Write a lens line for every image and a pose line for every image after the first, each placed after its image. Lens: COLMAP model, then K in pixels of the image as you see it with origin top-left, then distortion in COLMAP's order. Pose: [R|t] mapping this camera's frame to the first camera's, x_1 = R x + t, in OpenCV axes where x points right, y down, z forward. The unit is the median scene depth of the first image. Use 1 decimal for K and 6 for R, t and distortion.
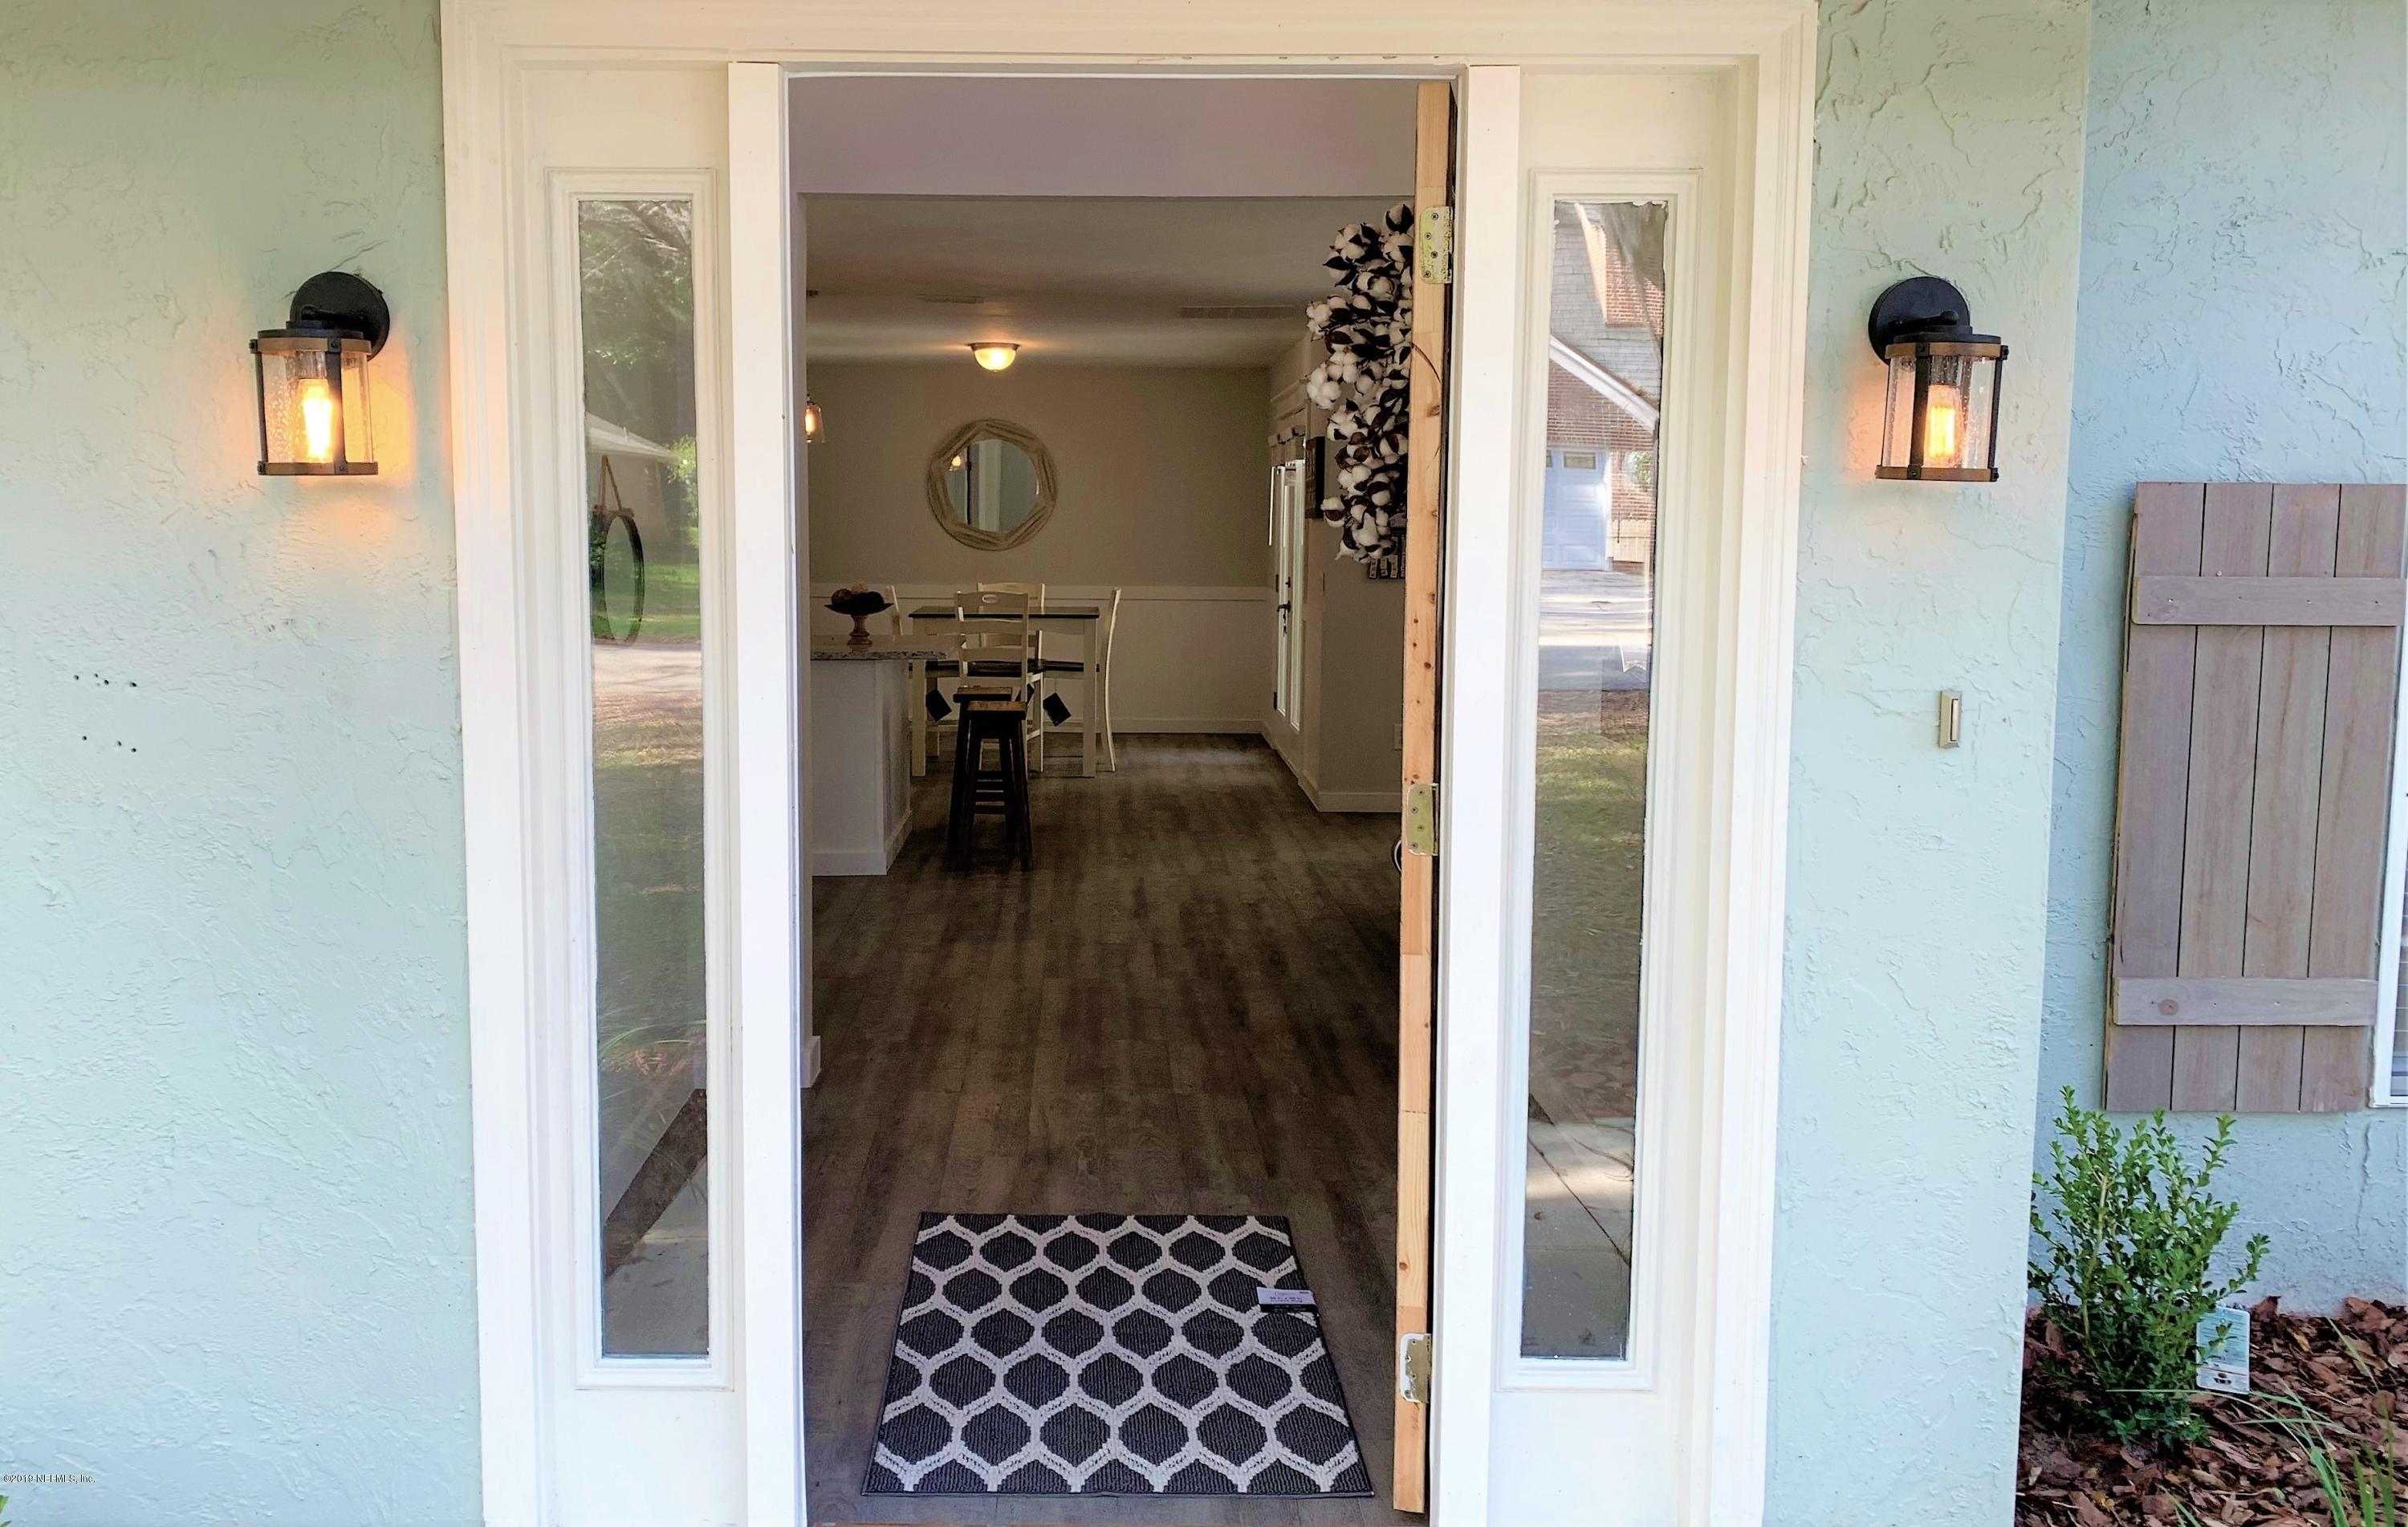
lens RADIAL K [[1972.3, 0, 1080.0], [0, 1972.3, 740.3], [0, 0, 1]] dist [0.028460, -0.025800]
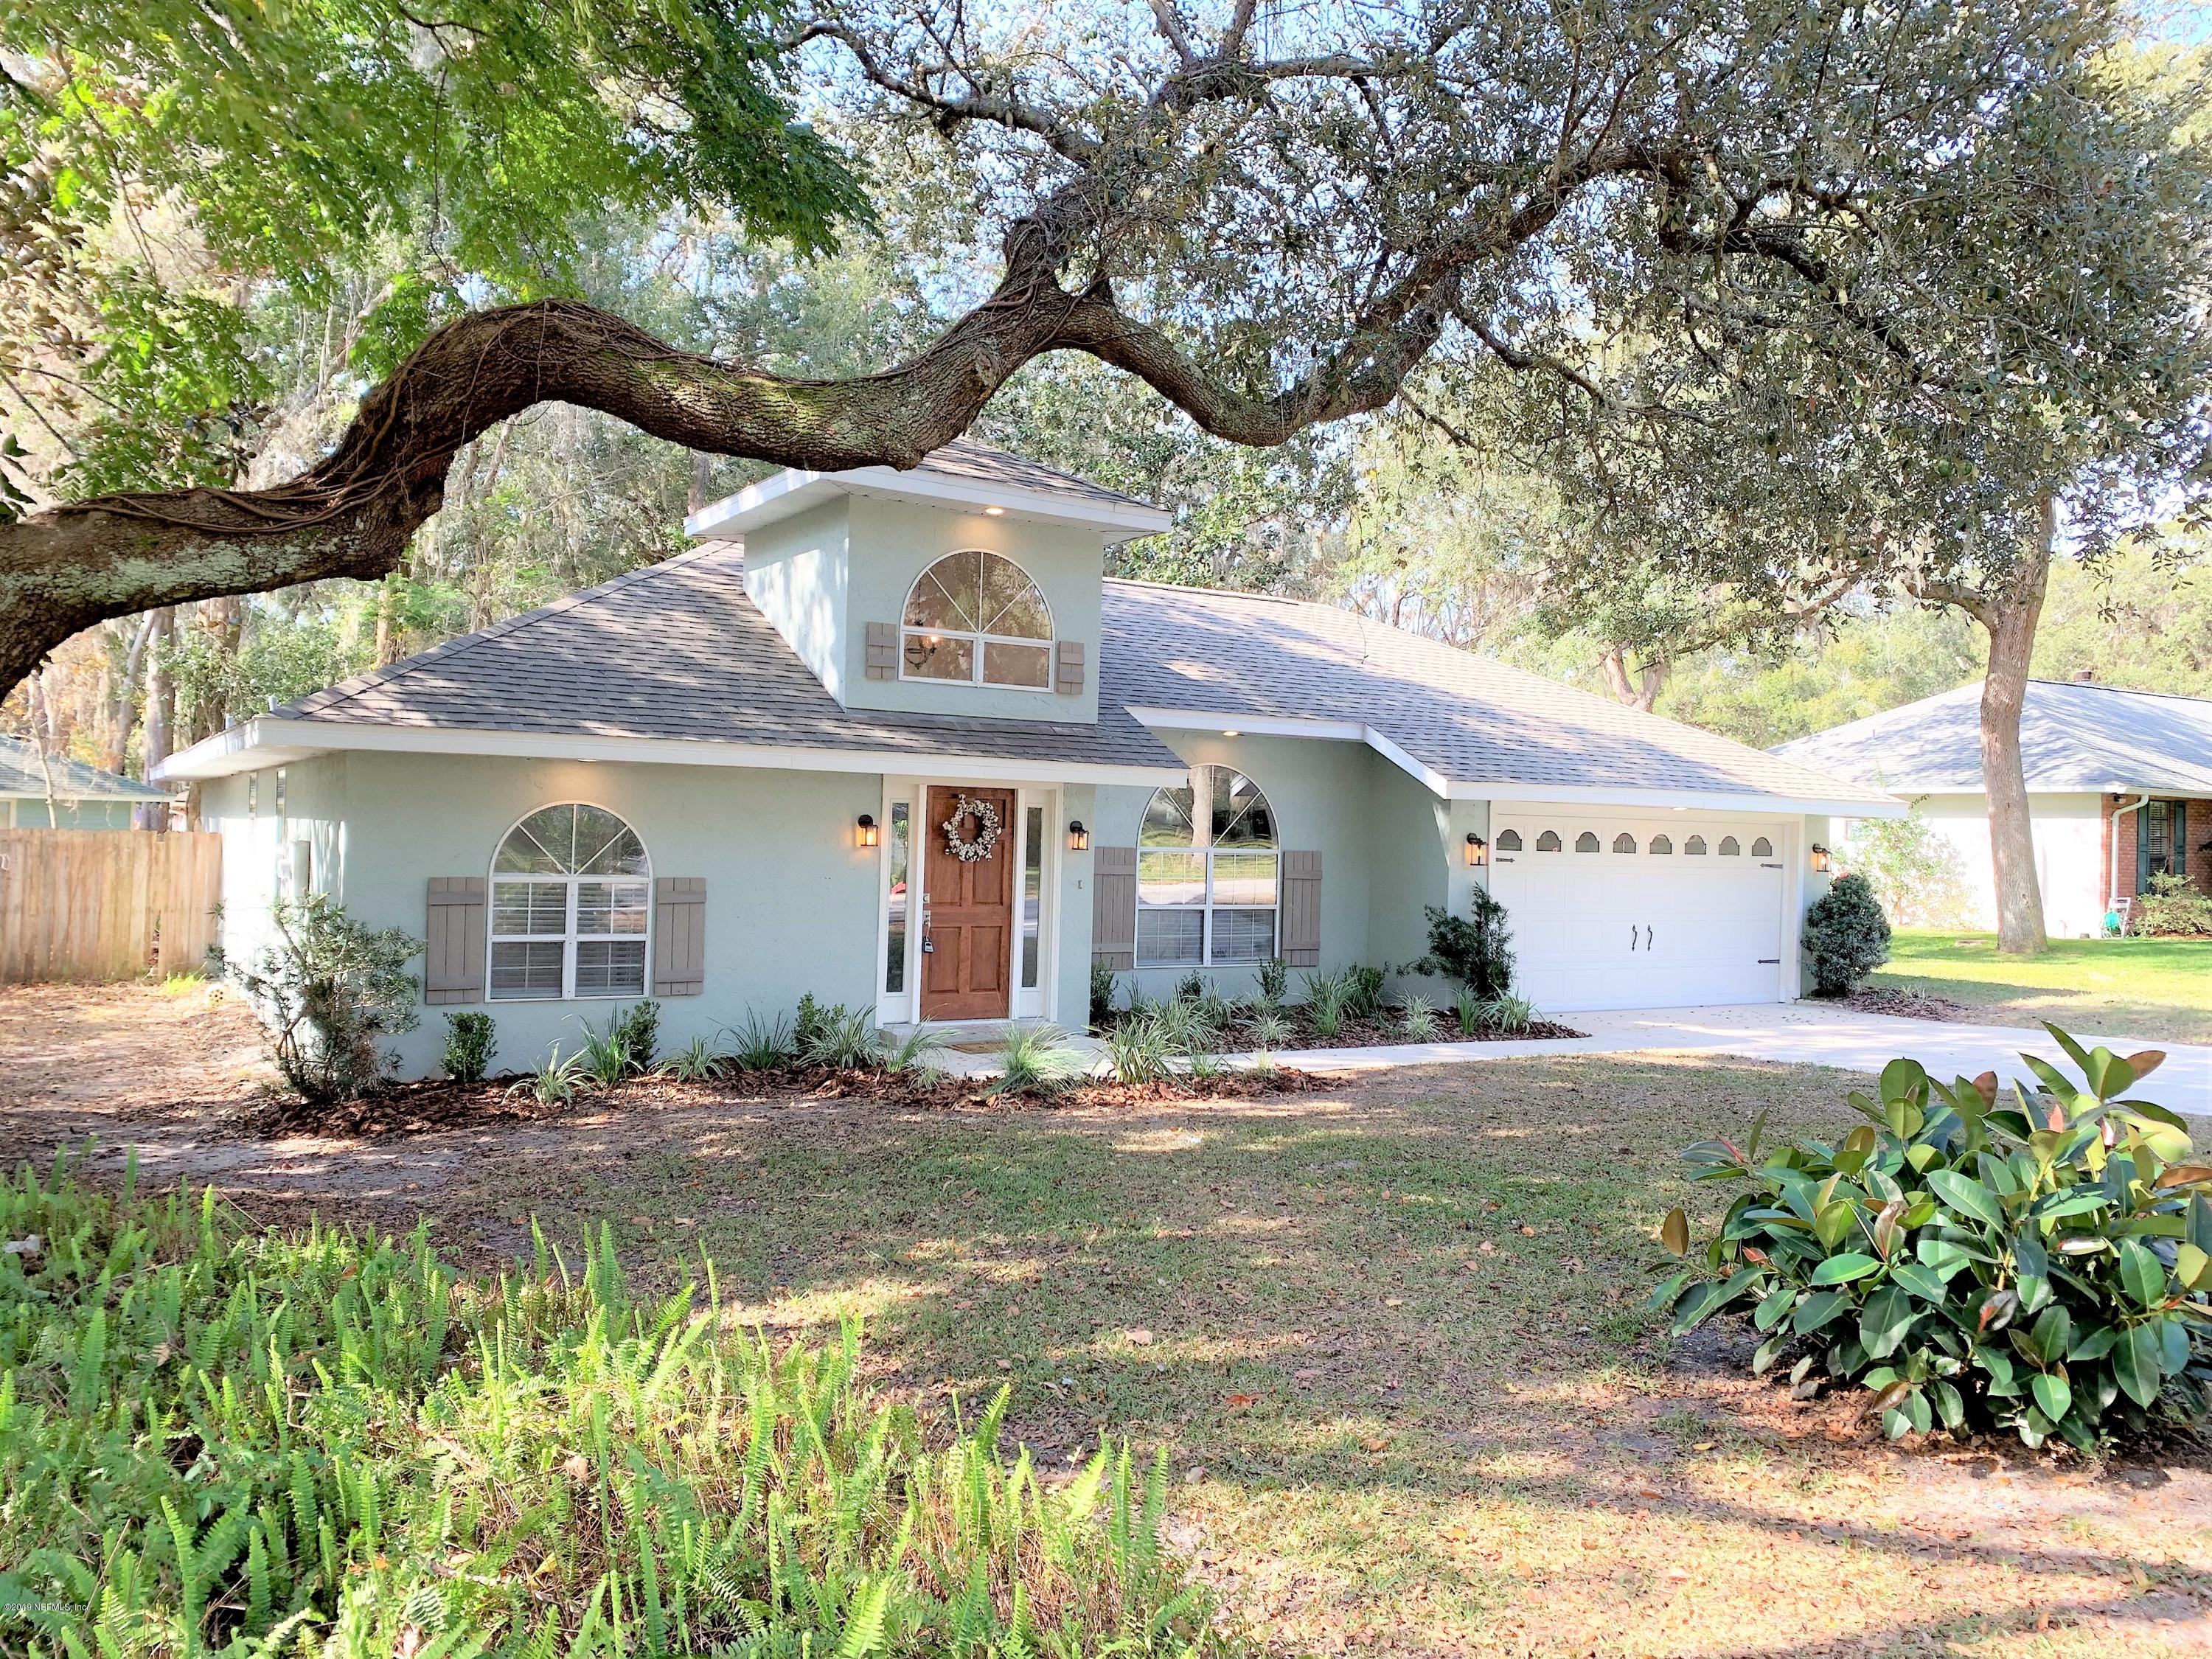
lens RADIAL K [[1686.3, 0, 1101.1], [0, 1686.3, 814.3], [0, 0, 1]] dist [0.036681, -0.037518]
pose [[0.845304, 0.026396, 0.533632, -2.446914], [0.031815, 0.994520, -0.099591, 0.307441], [-0.533337, 0.101162, 0.839832, -3.690507]]
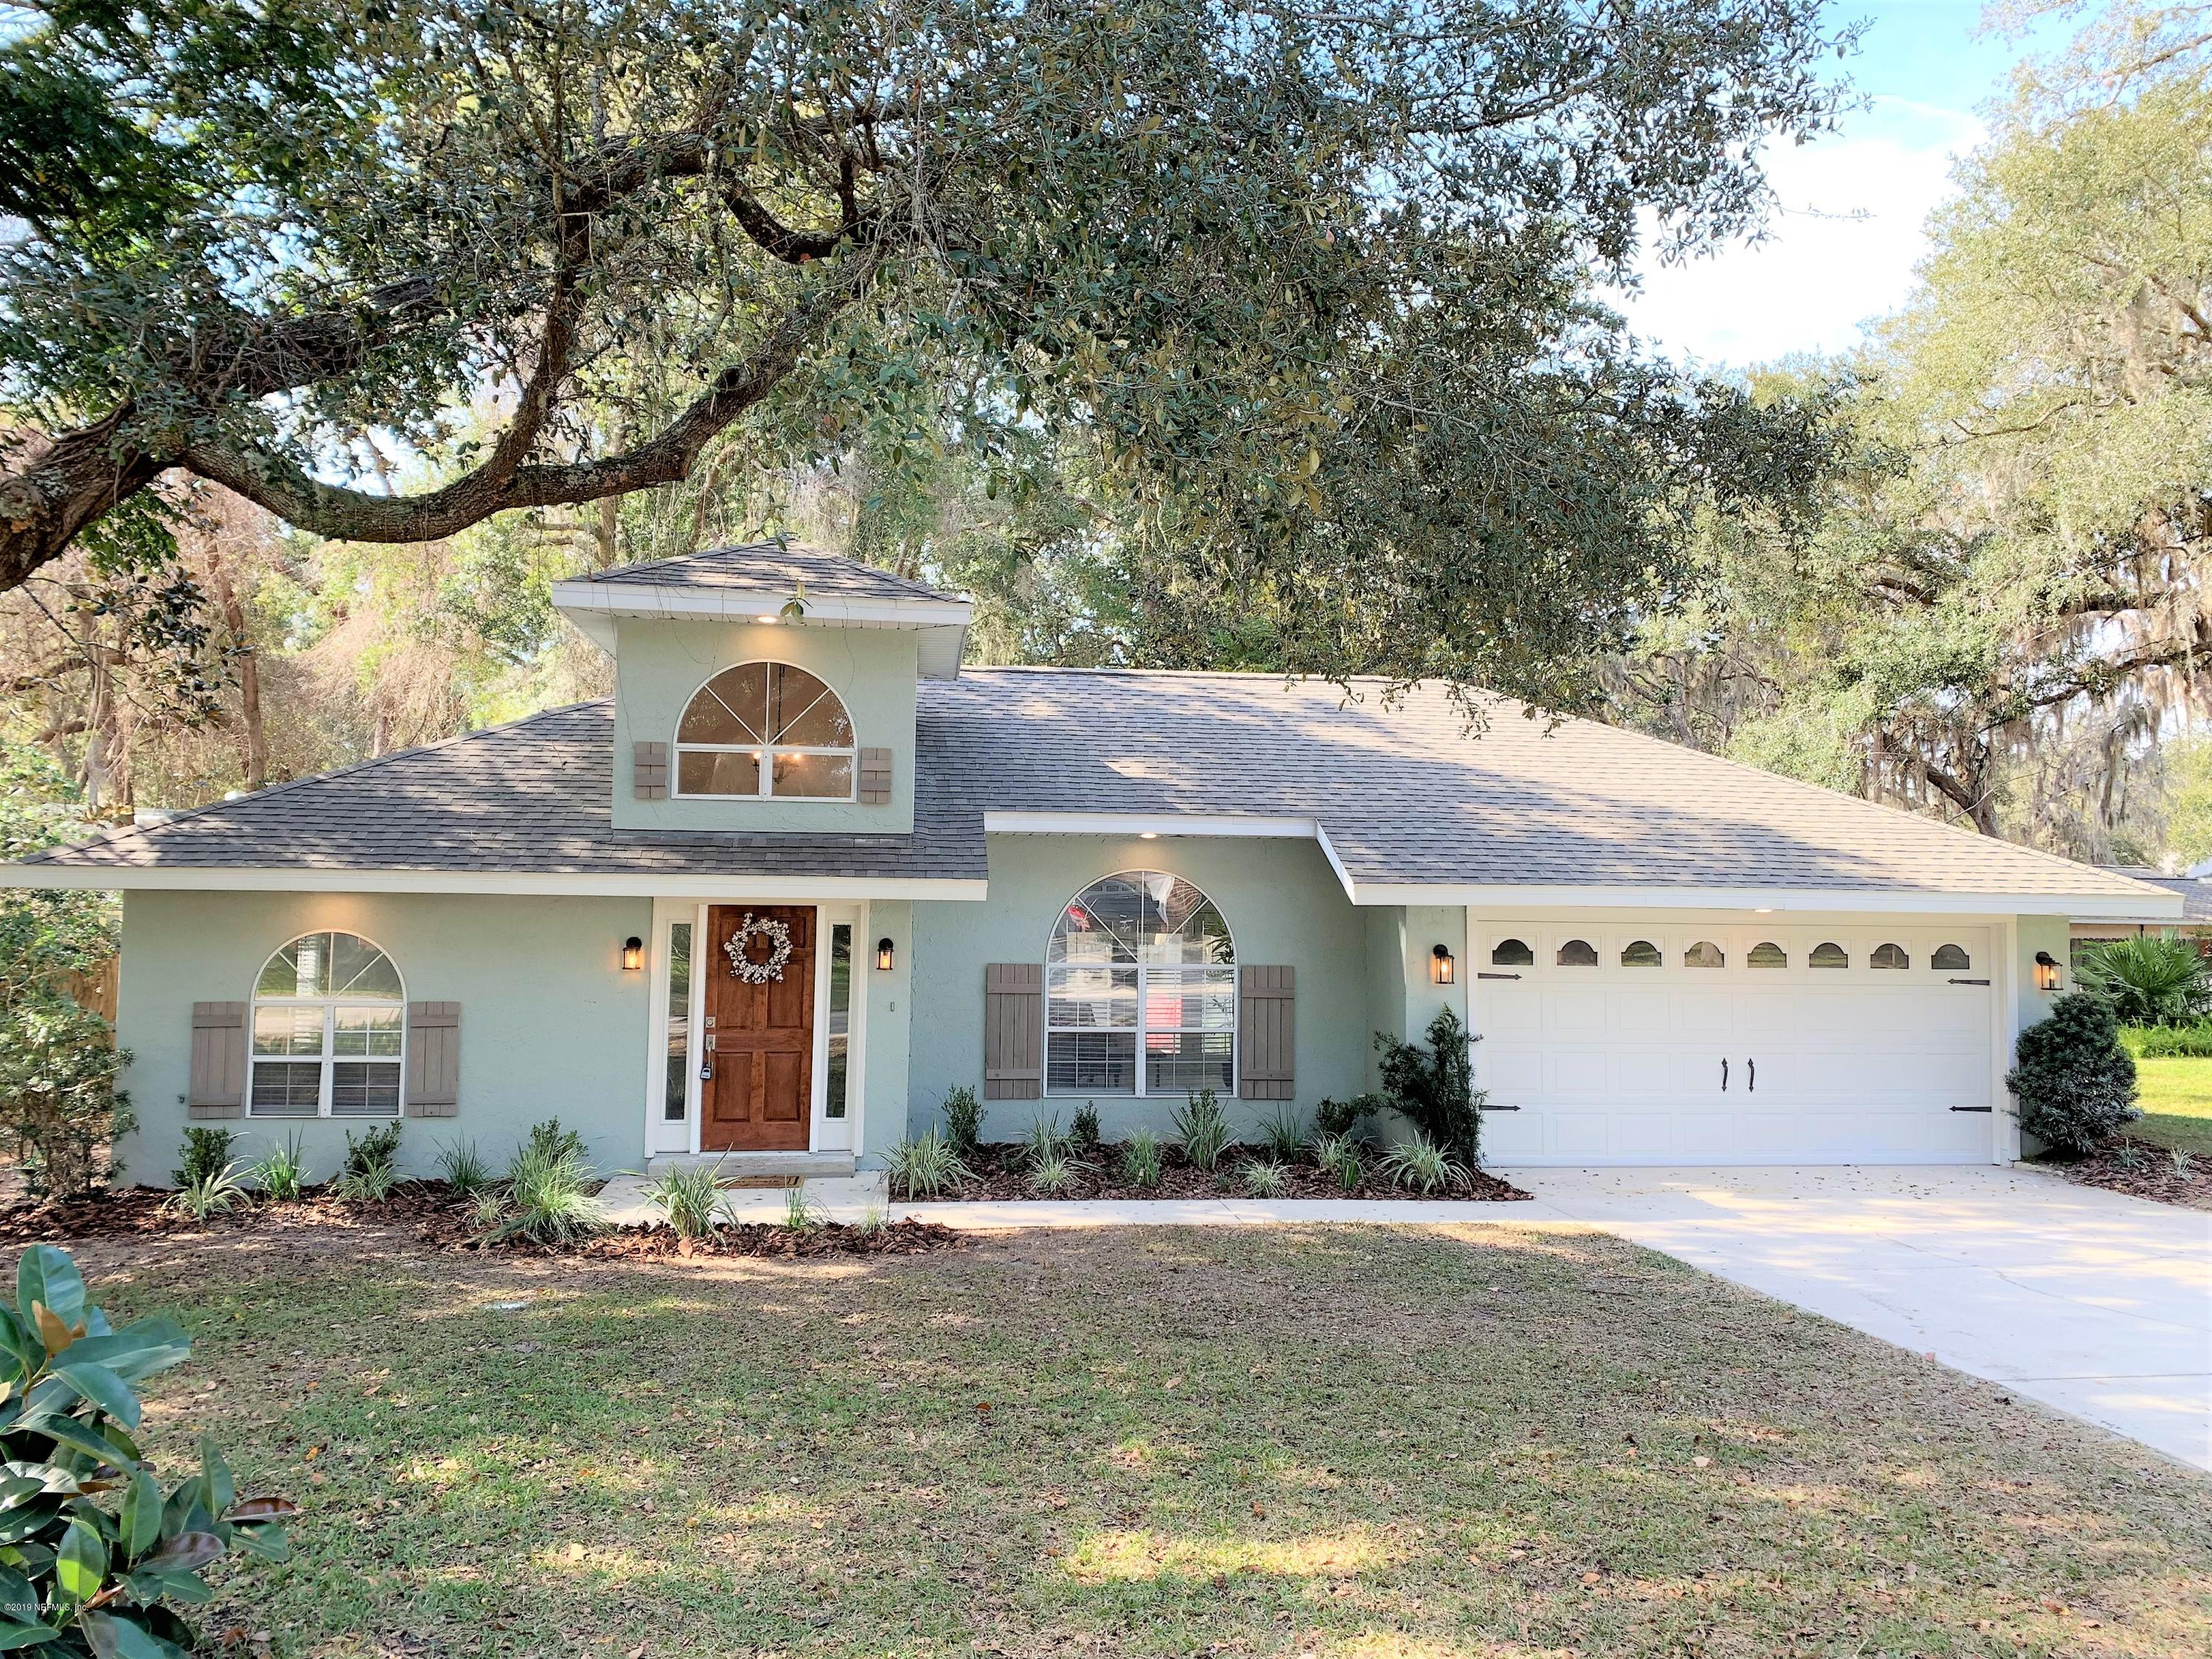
lens RADIAL K [[1686.3, 0, 1092.5], [0, 1686.3, 798.0], [0, 0, 1]] dist [0.036681, -0.037518]
pose [[0.990831, 0.019386, 0.133708, 0.319953], [0.004263, 0.984673, -0.174358, 0.256925], [-0.135039, 0.173329, 0.975562, -4.204559]]
